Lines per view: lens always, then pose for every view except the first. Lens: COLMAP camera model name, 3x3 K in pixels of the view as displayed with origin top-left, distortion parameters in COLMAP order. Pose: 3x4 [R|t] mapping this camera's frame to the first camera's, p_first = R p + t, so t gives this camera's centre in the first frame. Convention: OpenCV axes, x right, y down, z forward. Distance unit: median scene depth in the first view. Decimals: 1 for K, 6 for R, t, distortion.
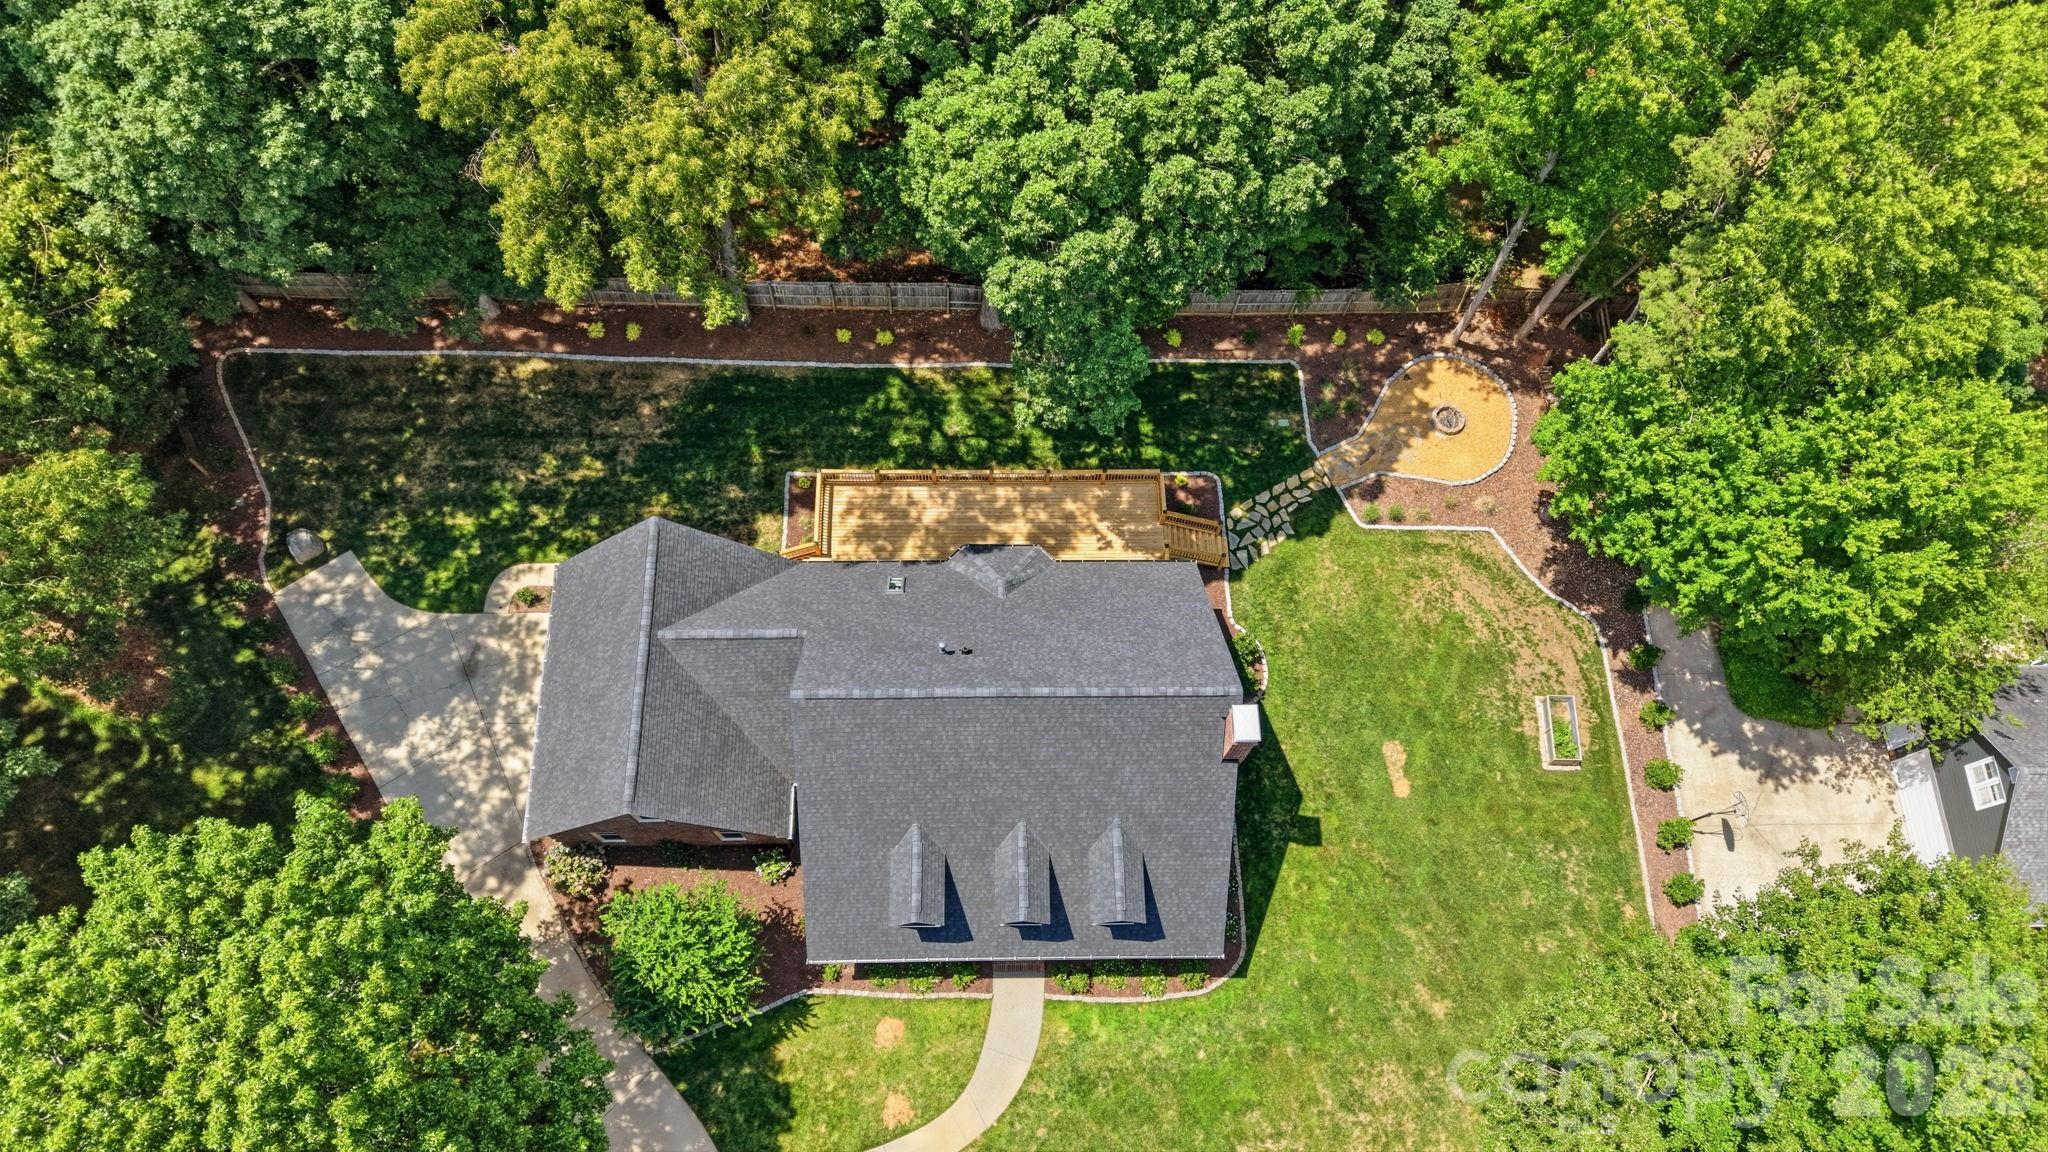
lens RADIAL K [[1353.0, 0, 1014.0], [0, 1353.0, 561.2], [0, 0, 1]] dist [0.042786, -0.011796]
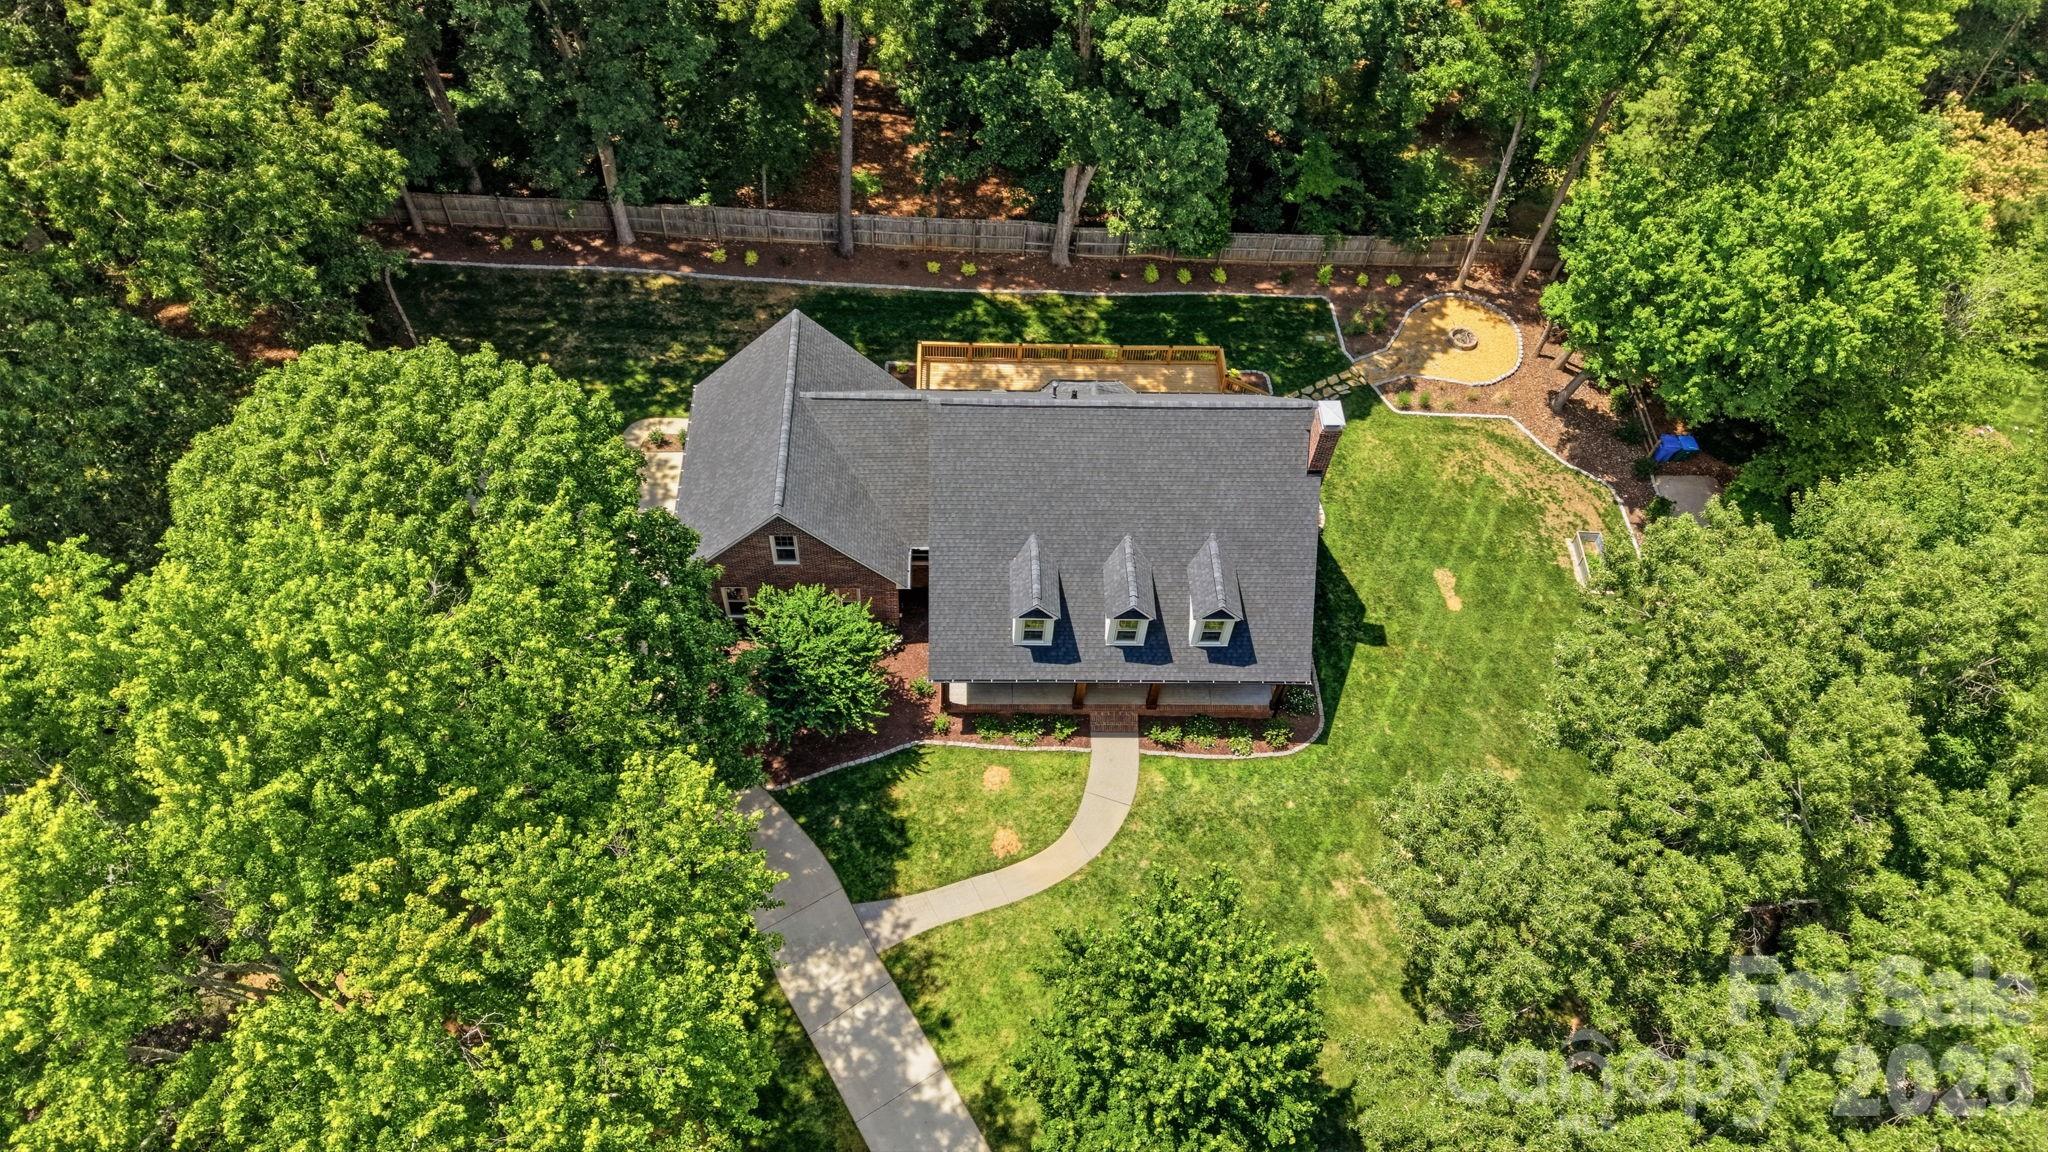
lens RADIAL K [[1353.0, 0, 1023.0], [0, 1353.0, 571.6], [0, 0, 1]] dist [0.042786, -0.011796]
pose [[0.999579, 0.003100, 0.028840, -0.089472], [0.004103, 0.969168, -0.246367, 0.393976], [-0.028714, 0.246382, 0.968747, -0.053082]]
